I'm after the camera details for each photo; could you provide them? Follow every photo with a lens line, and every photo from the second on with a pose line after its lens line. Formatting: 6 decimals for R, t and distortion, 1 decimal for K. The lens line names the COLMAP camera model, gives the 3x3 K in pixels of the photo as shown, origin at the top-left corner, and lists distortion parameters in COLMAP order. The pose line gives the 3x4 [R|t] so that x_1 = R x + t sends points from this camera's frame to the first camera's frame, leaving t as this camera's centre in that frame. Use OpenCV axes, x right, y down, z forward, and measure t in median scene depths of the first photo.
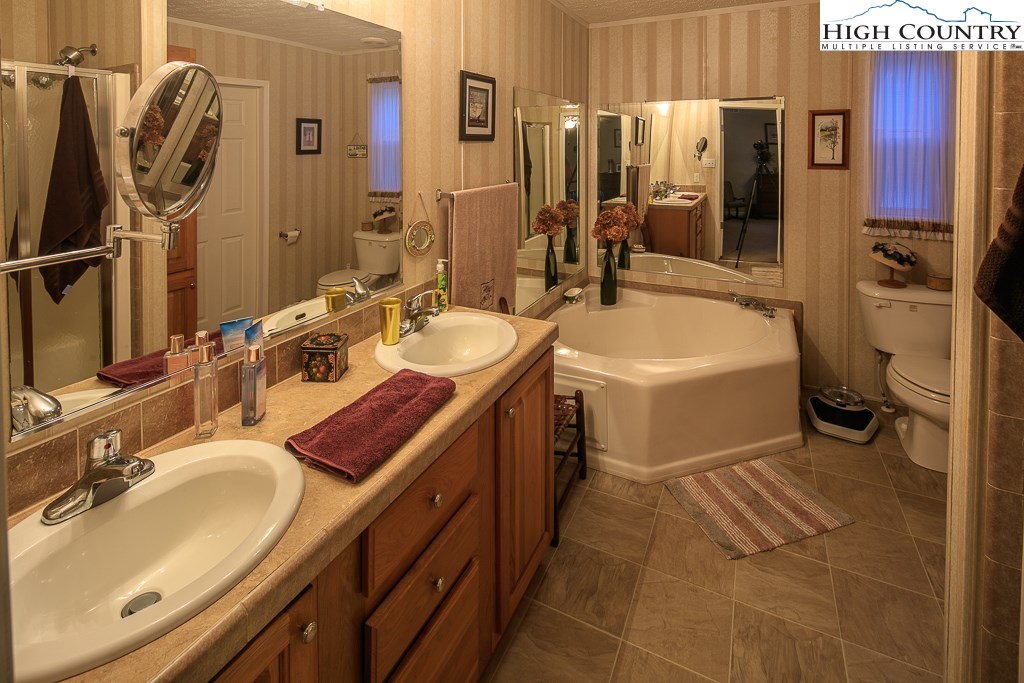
lens RADIAL K [[454.0, 0, 512.0], [0, 454.0, 341.5], [0, 0, 1]] dist [0.026446, 0.000008]
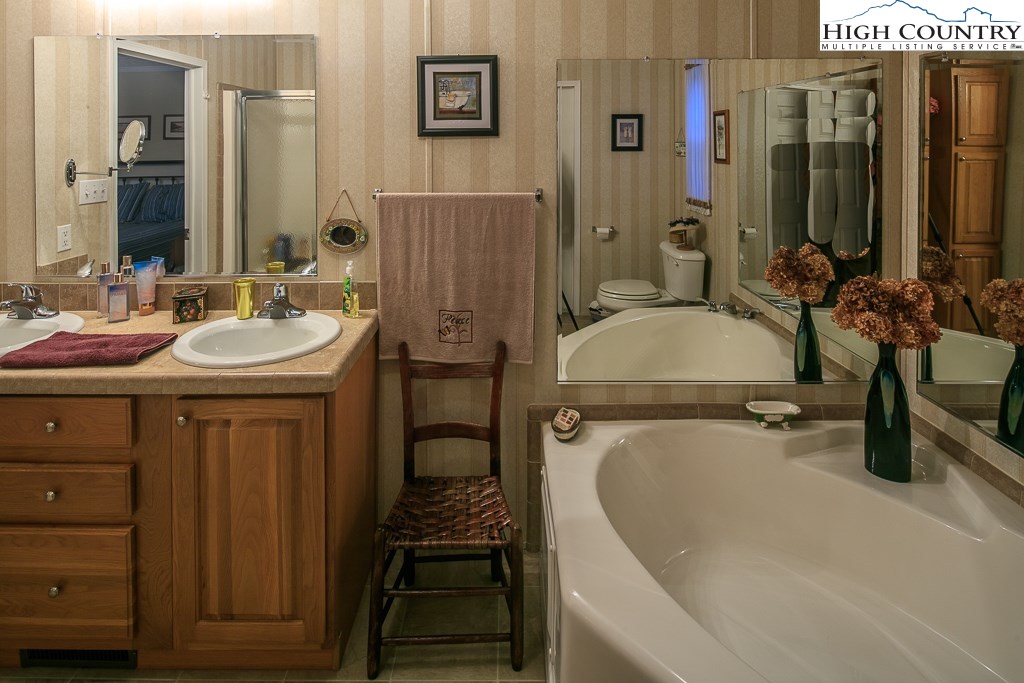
lens RADIAL K [[497.3, 0, 512.0], [0, 497.3, 341.5], [0, 0, 1]] dist [-0.040781, -0.000251]
pose [[0.455111, 0.340619, -0.822711, 0.776838], [-0.355065, 0.916730, 0.183128, -0.297968], [0.816580, 0.208772, 0.538155, 0.676349]]
